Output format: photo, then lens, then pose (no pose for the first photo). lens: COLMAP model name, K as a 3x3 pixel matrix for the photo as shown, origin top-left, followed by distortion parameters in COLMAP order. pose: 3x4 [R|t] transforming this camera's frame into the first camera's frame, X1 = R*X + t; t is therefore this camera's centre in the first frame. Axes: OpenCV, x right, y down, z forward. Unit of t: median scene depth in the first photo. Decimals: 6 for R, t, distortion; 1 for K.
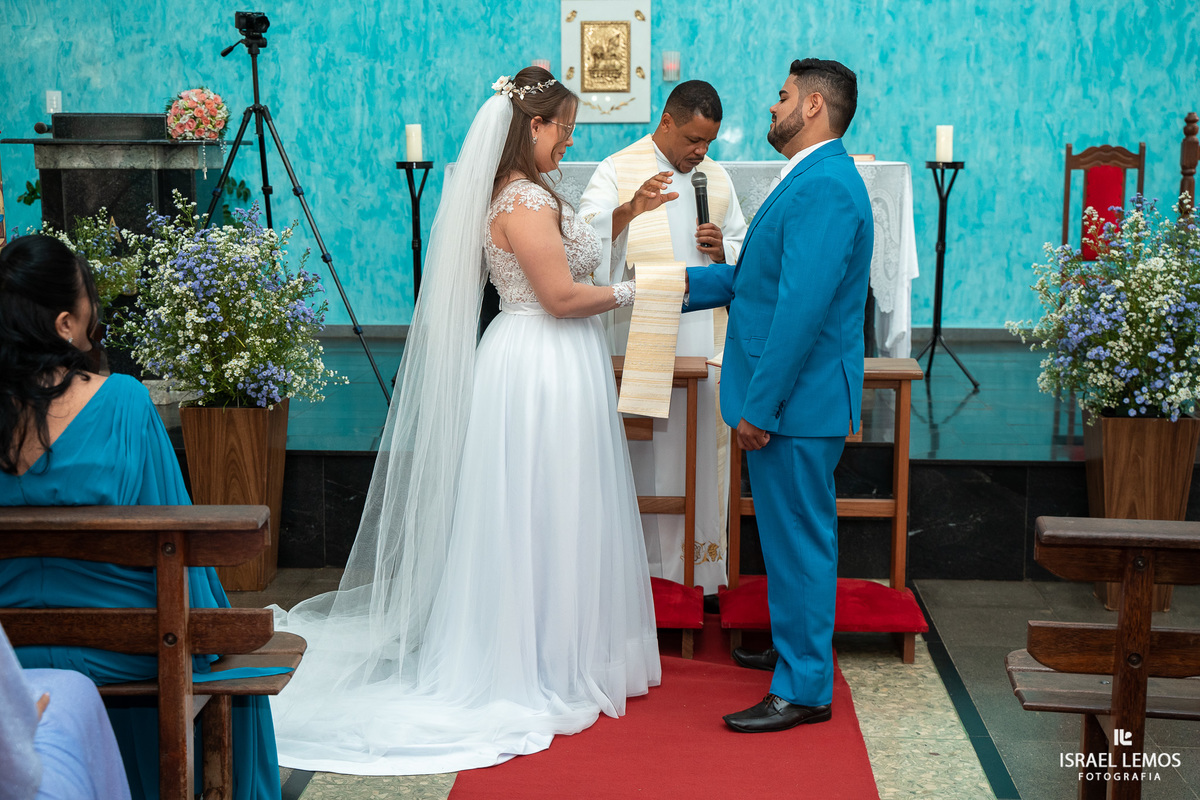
lens RADIAL K [[1579.6, 0, 600.0], [0, 1579.6, 400.0], [0, 0, 1]] dist [0.037567, 0.189728]
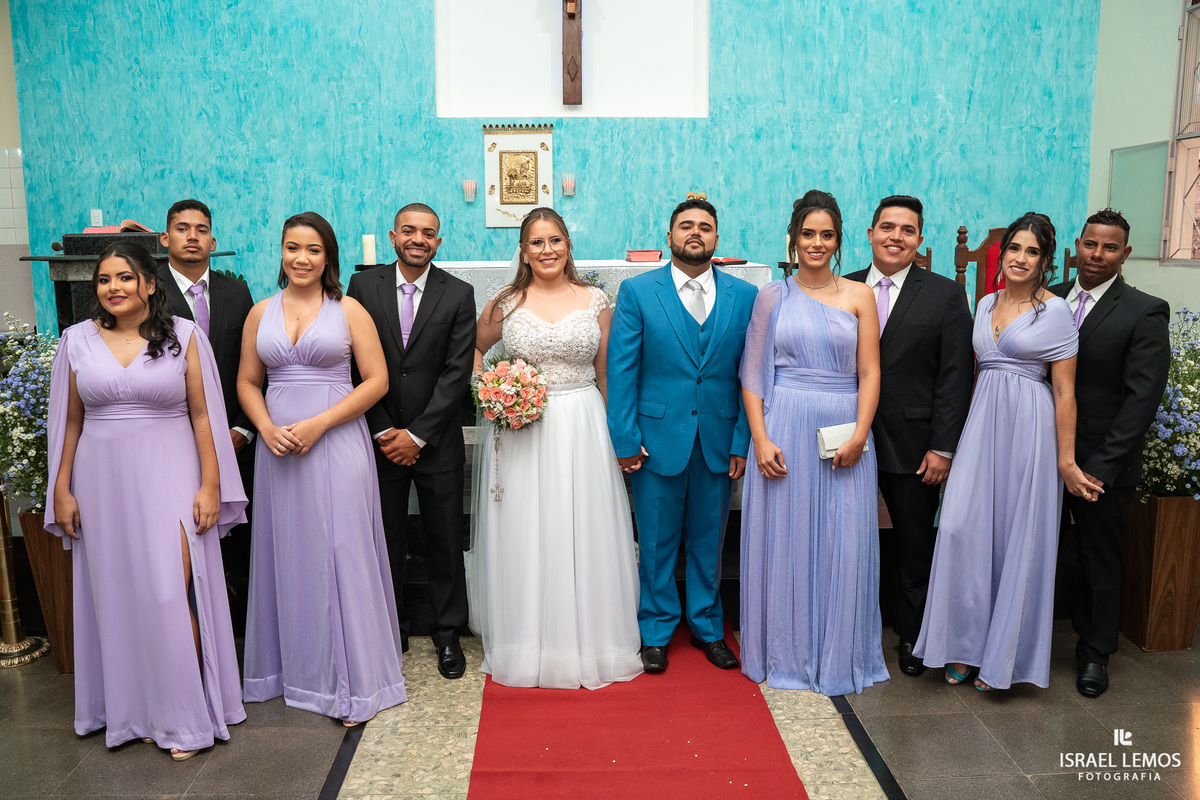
lens RADIAL K [[974.1, 0, 600.0], [0, 974.1, 400.0], [0, 0, 1]] dist [-0.120140, 0.096423]
pose [[0.994675, -0.021297, 0.100834, -0.014264], [0.019483, 0.999631, 0.018938, -0.046275], [-0.101200, -0.016873, 0.994723, 0.192533]]
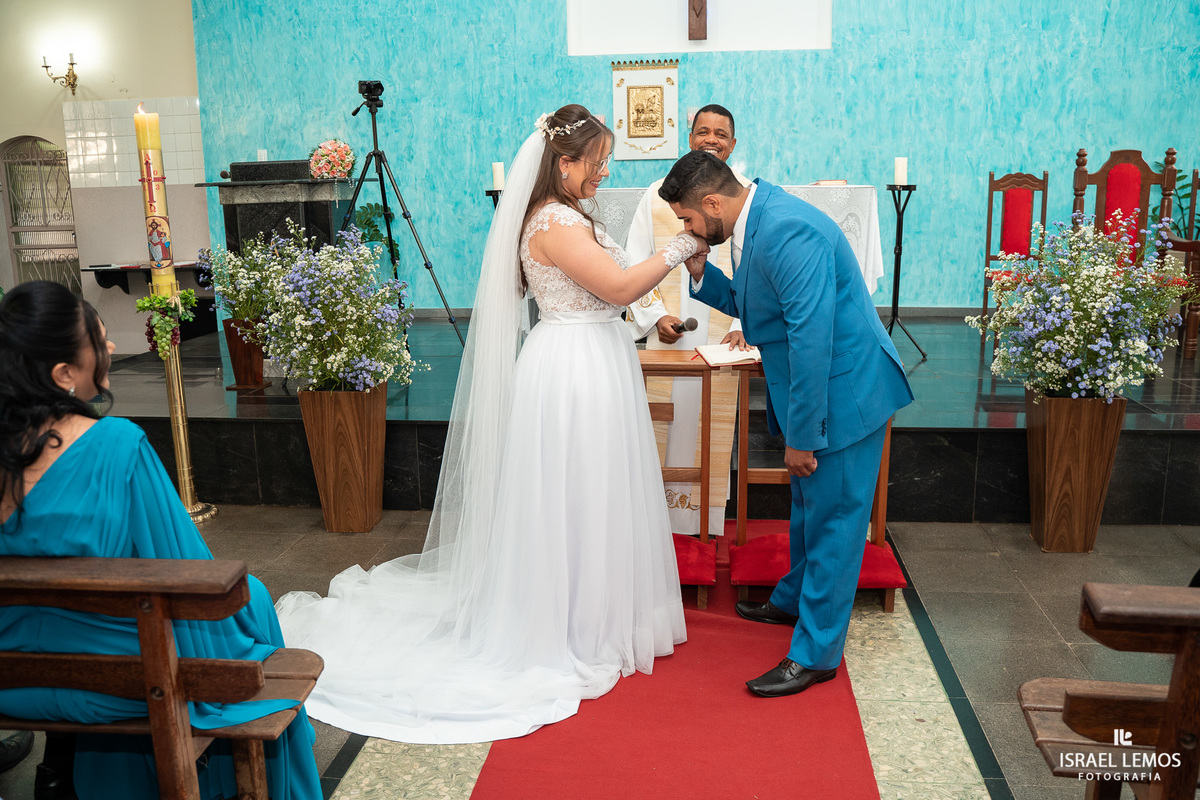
lens RADIAL K [[974.1, 0, 600.0], [0, 974.1, 400.0], [0, 0, 1]] dist [-0.120140, 0.096423]
pose [[0.998275, -0.005783, -0.058425, 0.011689], [0.009500, 0.997934, 0.063539, -0.020851], [0.057937, -0.063984, 0.996268, 0.149756]]
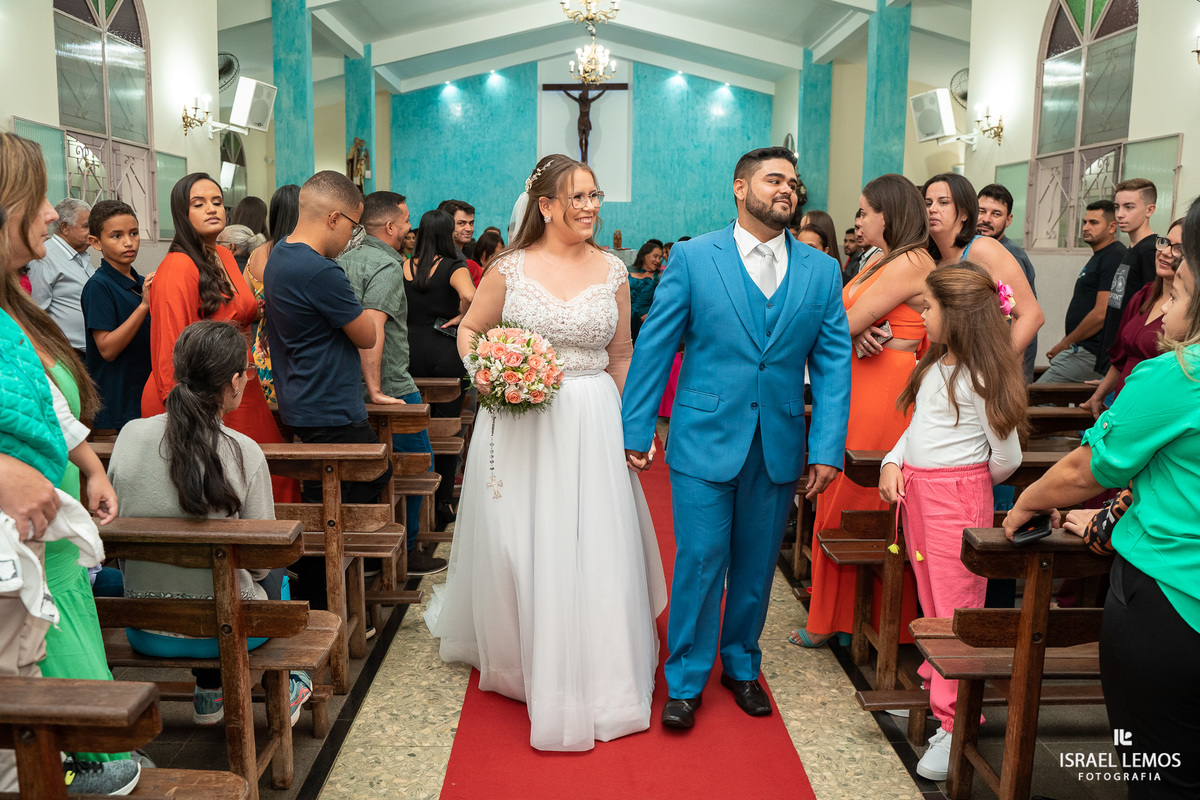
lens RADIAL K [[974.1, 0, 600.0], [0, 974.1, 400.0], [0, 0, 1]] dist [-0.120140, 0.096423]
pose [[0.996102, -0.002069, 0.088187, -0.118835], [0.001654, 0.999987, 0.004779, 0.200324], [-0.088196, -0.004615, 0.996092, -1.329560]]
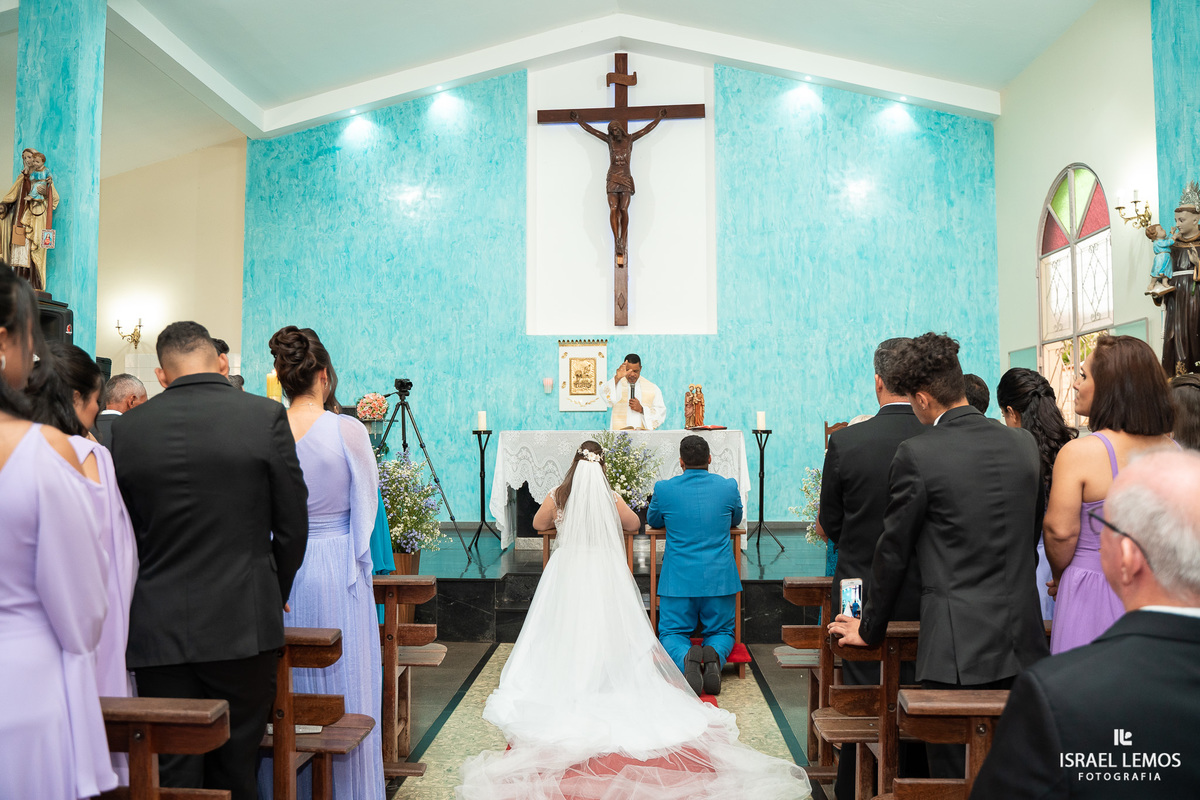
lens RADIAL K [[974.1, 0, 600.0], [0, 974.1, 400.0], [0, 0, 1]] dist [-0.120140, 0.096423]
pose [[0.999666, -0.001153, 0.025825, -0.005880], [0.006026, 0.981882, -0.189396, 0.027611], [-0.025139, 0.189489, 0.981561, -0.119640]]
